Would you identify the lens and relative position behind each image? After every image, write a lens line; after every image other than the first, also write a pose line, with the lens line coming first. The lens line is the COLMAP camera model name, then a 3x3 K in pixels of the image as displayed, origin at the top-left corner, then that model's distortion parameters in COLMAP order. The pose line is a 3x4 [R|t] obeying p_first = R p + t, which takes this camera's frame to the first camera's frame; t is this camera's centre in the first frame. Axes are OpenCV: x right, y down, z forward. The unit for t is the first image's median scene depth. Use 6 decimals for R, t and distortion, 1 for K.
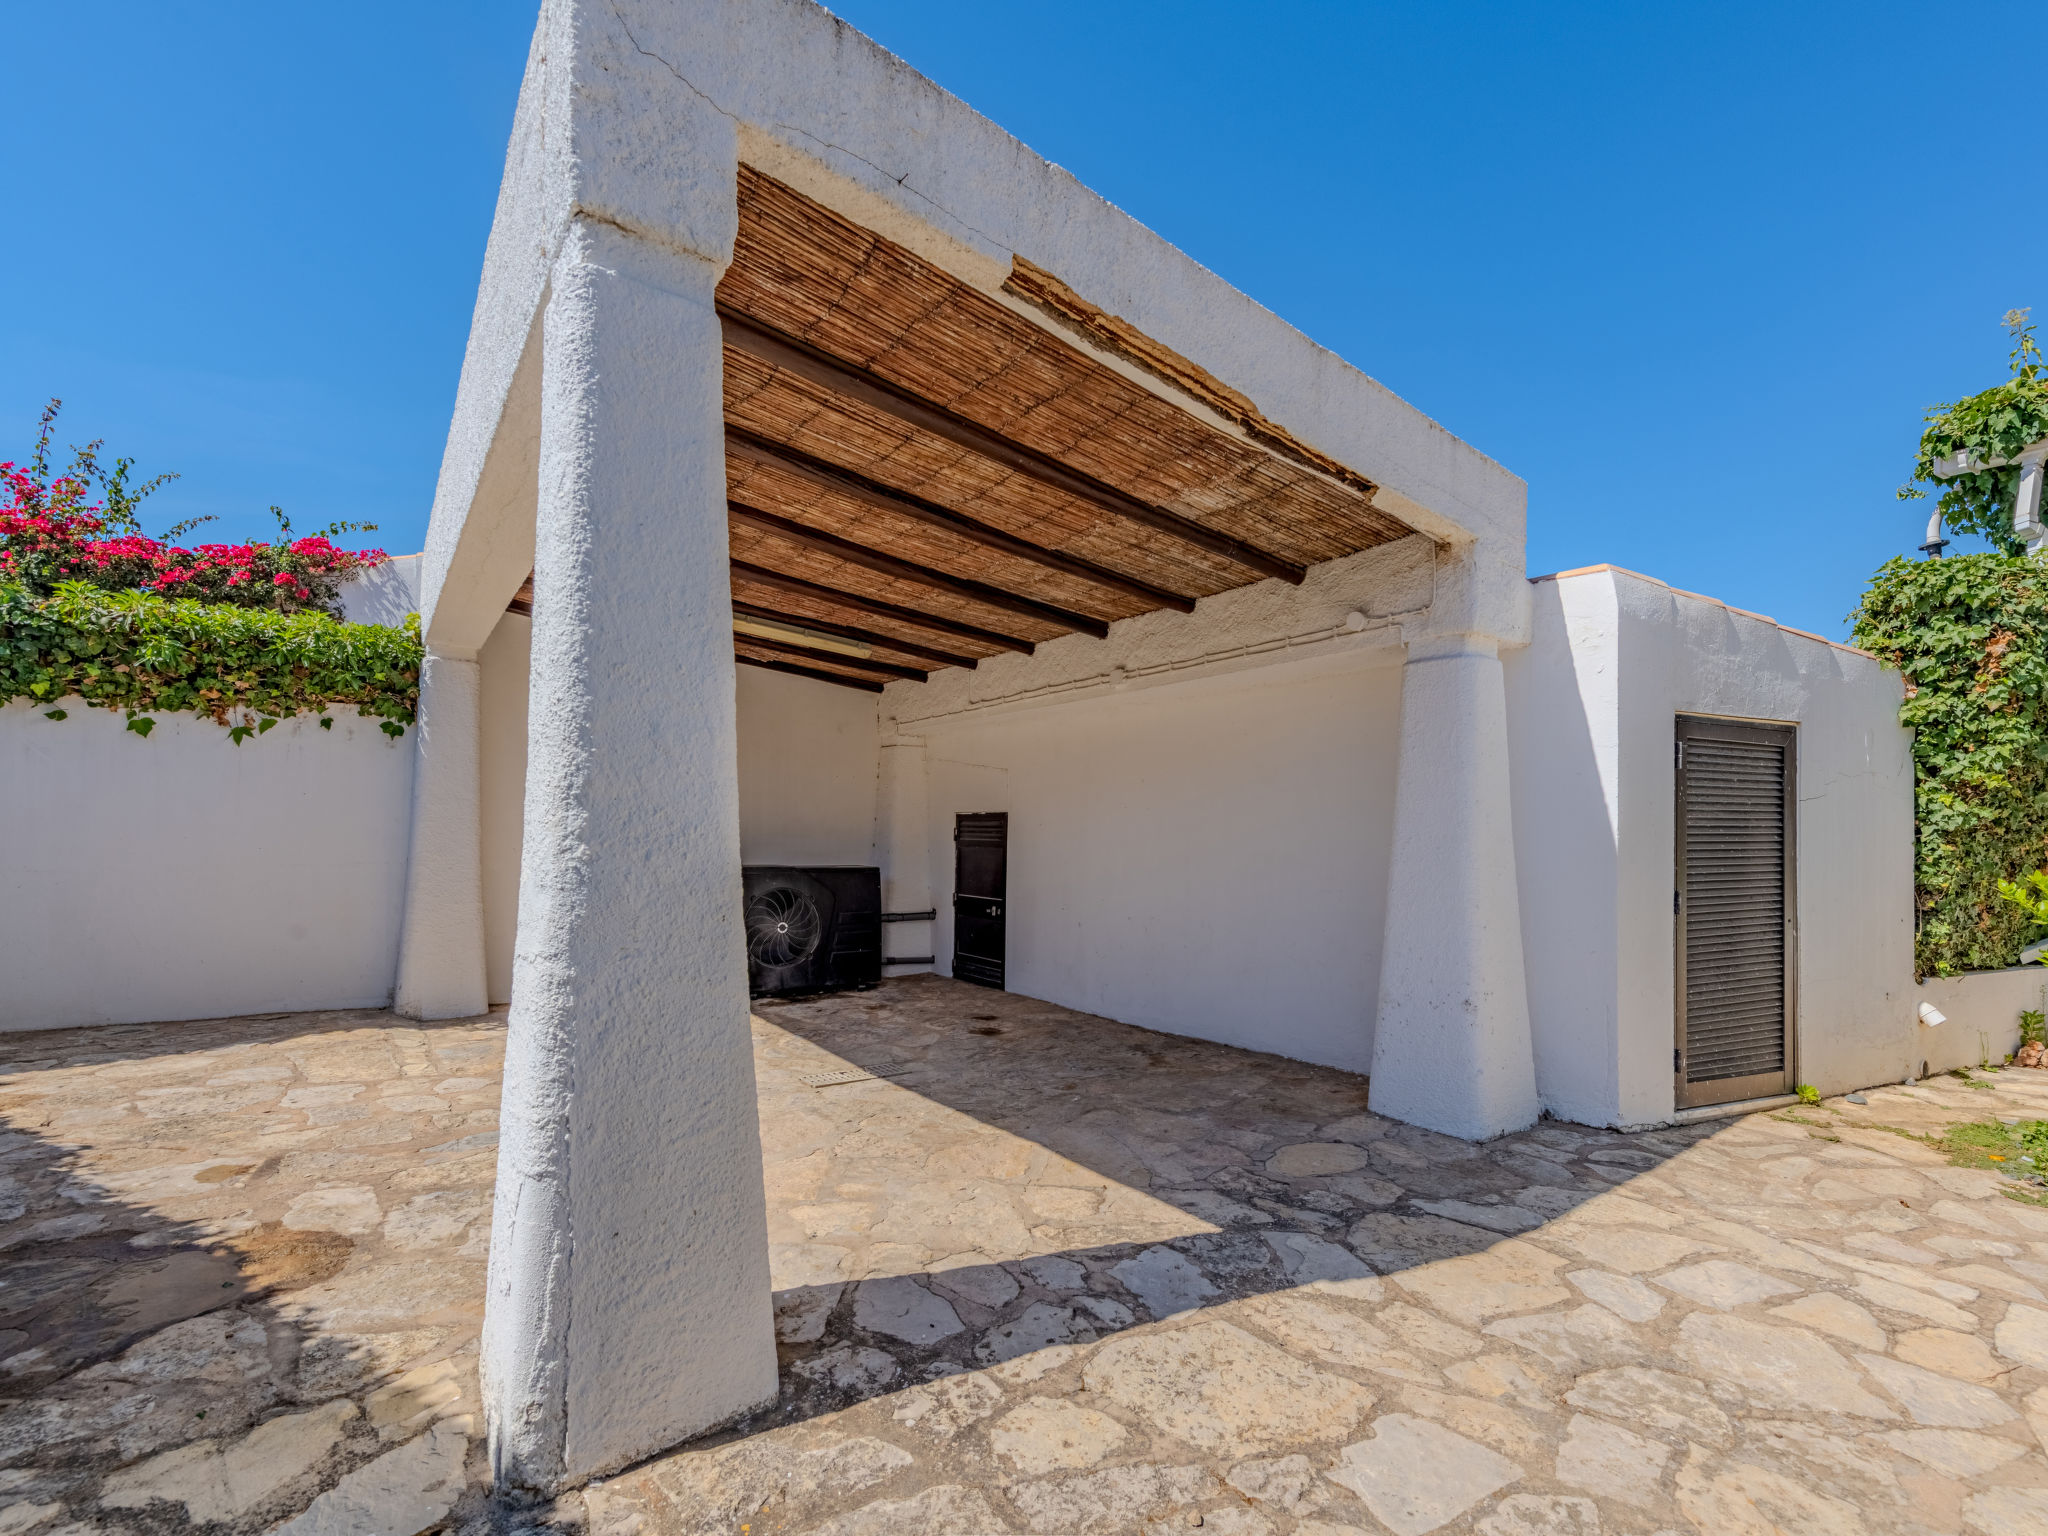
lens RADIAL K [[877.1, 0, 1030.8], [0, 877.1, 802.7], [0, 0, 1]] dist [-0.001000, -0.000235]
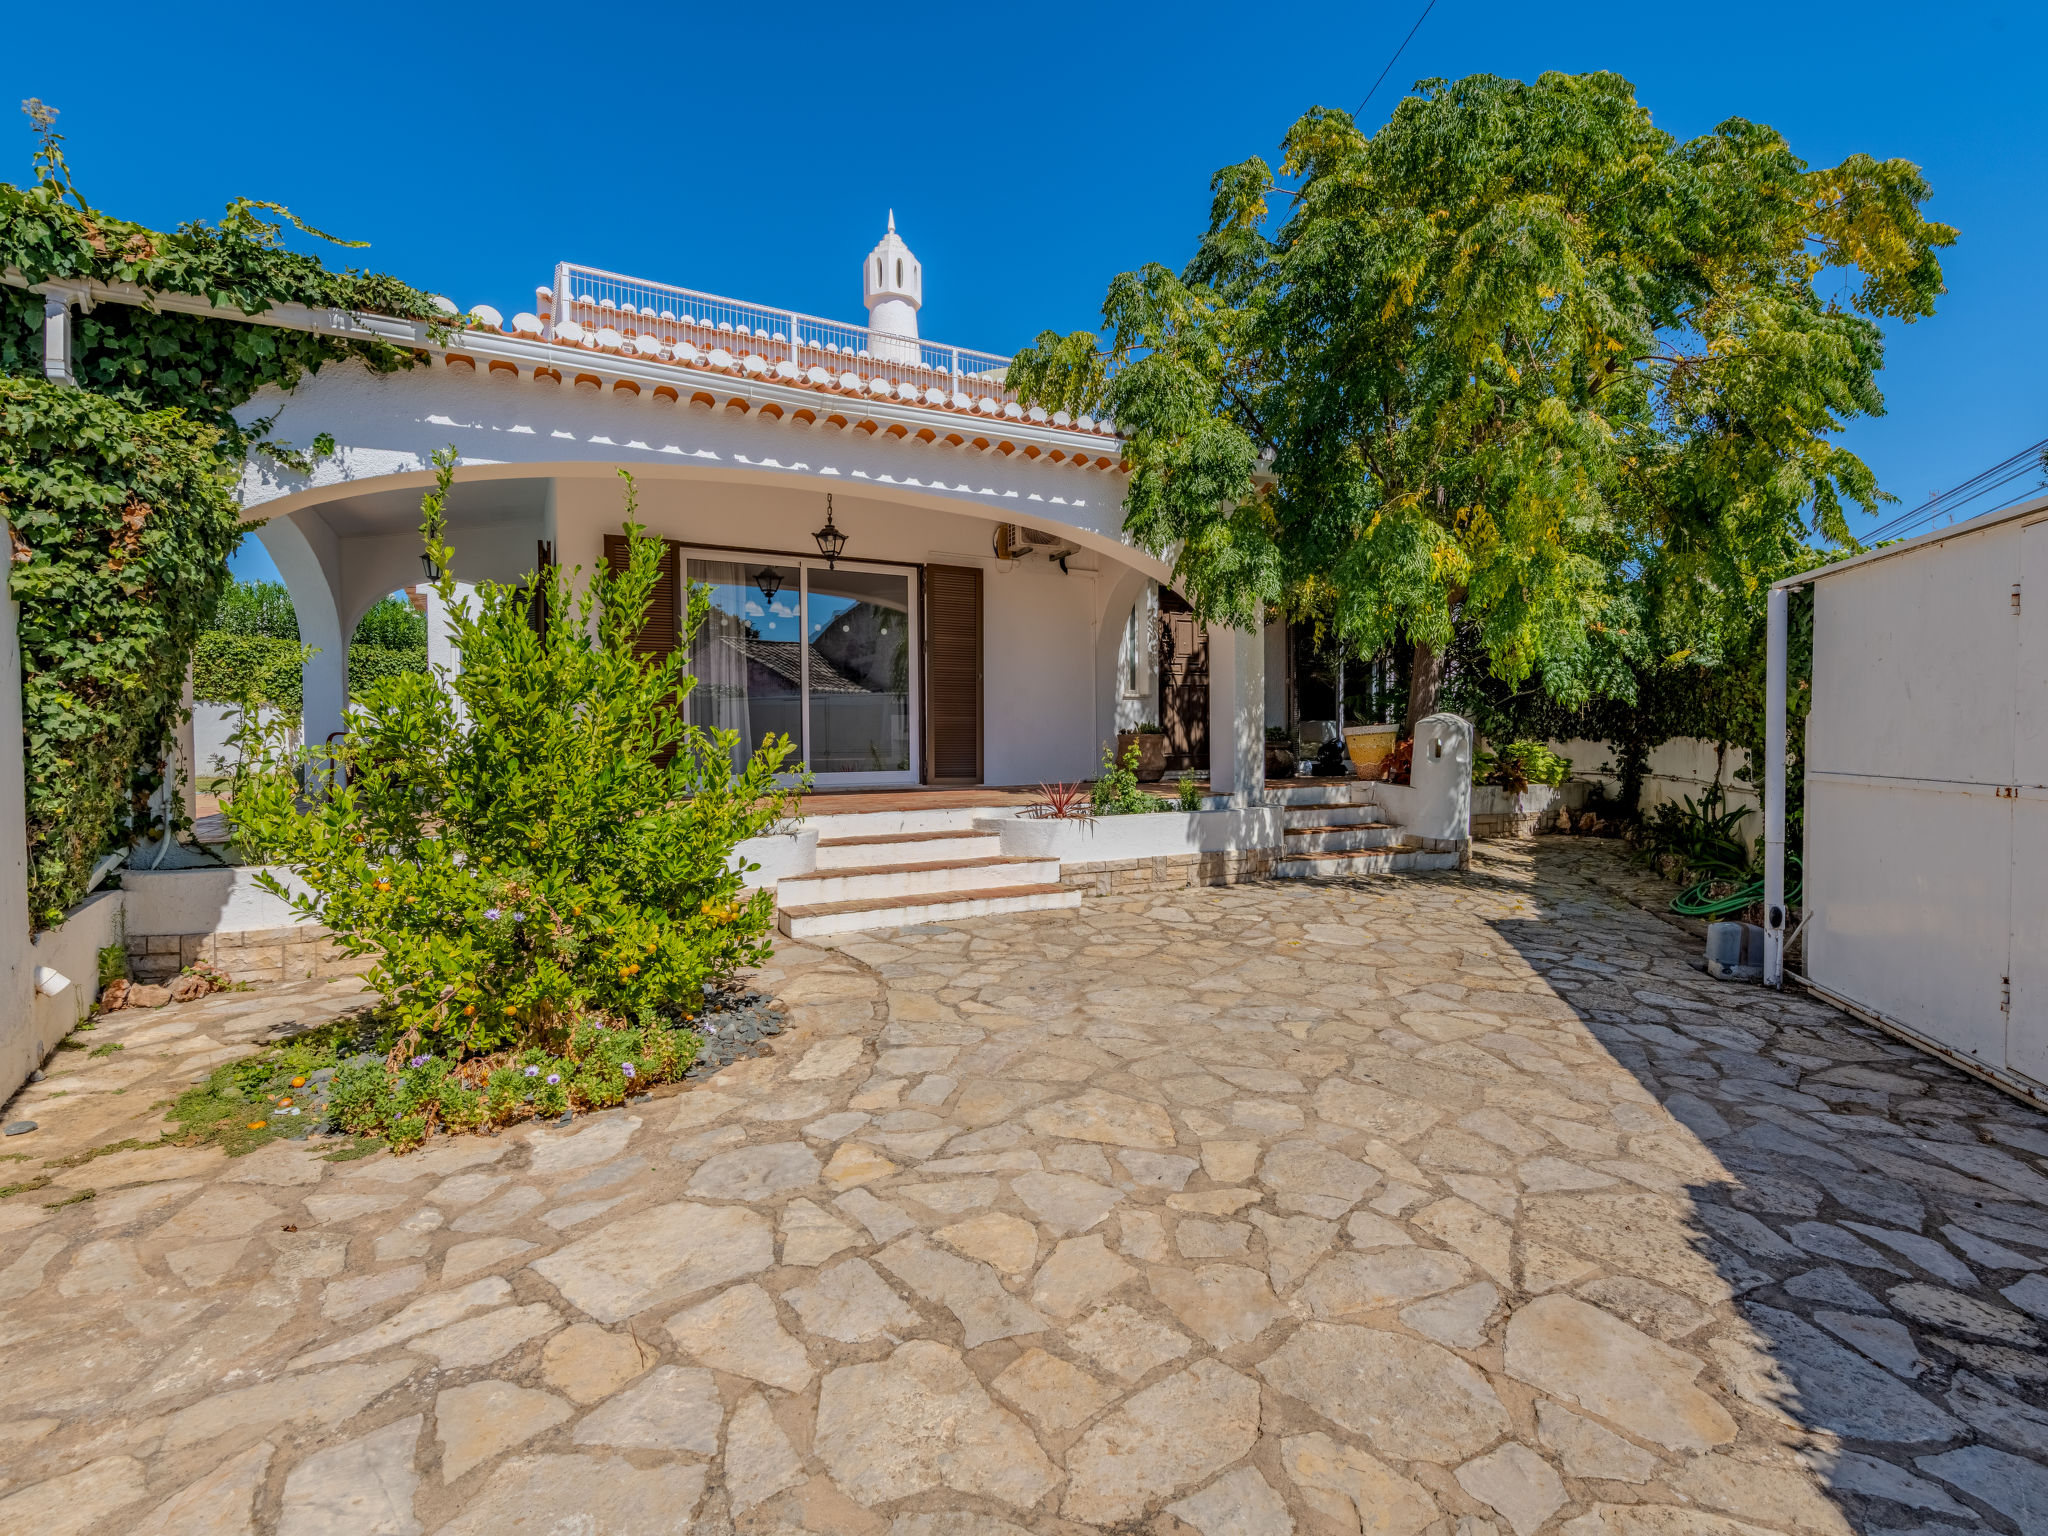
lens RADIAL K [[952.6, 0, 1025.4], [0, 952.6, 762.7], [0, 0, 1]] dist [0.015071, -0.000220]
pose [[-0.210444, -0.036570, 0.976922, 0.024686], [-0.029747, 0.999077, 0.030991, -0.000738], [-0.977153, -0.022538, -0.211337, 0.351189]]
